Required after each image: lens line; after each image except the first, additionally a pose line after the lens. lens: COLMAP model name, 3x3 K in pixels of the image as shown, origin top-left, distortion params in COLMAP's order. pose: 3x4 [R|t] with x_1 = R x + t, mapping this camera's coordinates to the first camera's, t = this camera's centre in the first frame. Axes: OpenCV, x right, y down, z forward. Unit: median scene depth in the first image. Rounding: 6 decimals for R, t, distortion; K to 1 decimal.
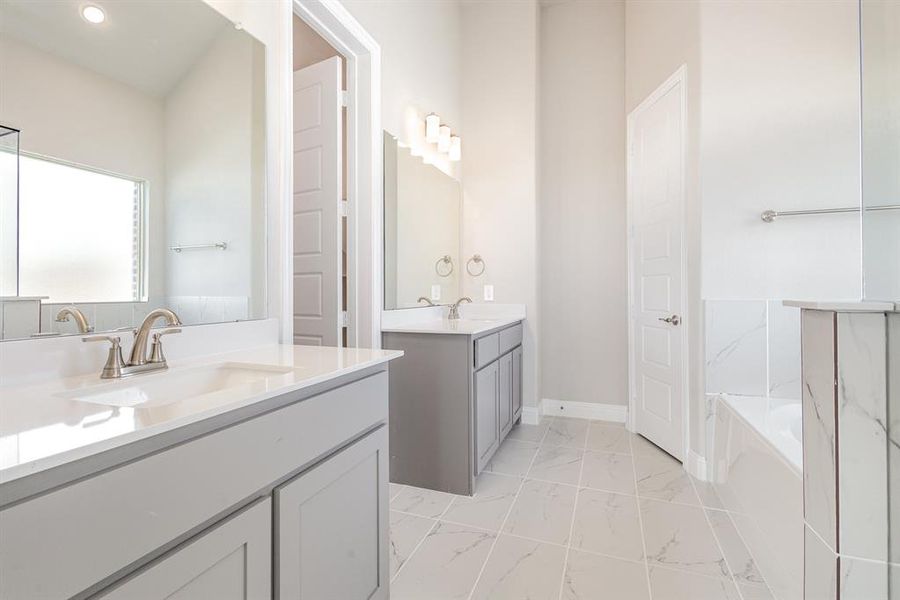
lens RADIAL K [[413.6, 0, 449.4], [0, 413.6, 297.9], [0, 0, 1]] dist [0.007769, -0.002439]
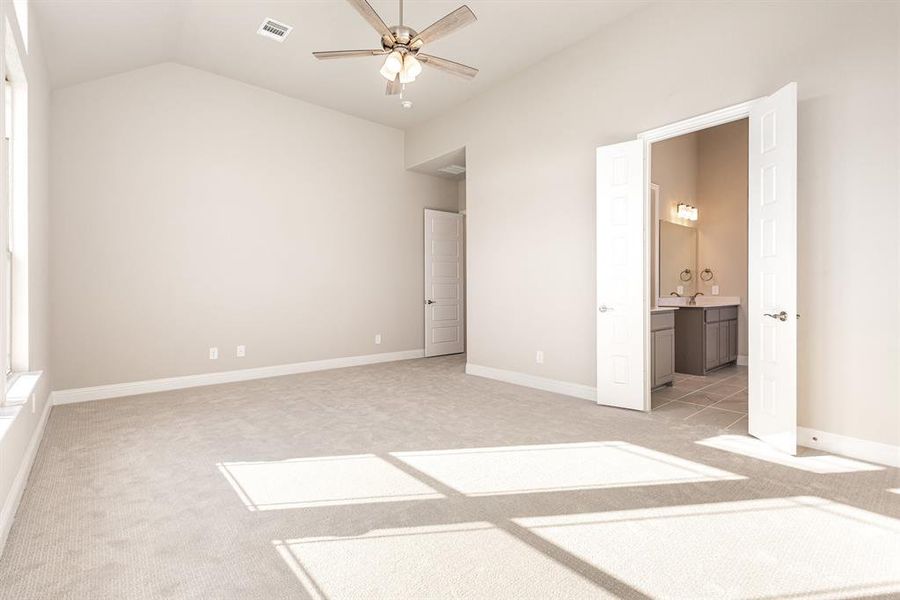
lens RADIAL K [[413.6, 0, 450.0], [0, 413.6, 299.3], [0, 0, 1]] dist [0.007769, -0.002439]
pose [[0.879169, 0.005765, -0.476475, -0.059013], [-0.005701, 0.999983, 0.001581, 0.032076], [0.476476, 0.001326, 0.879187, -1.141892]]
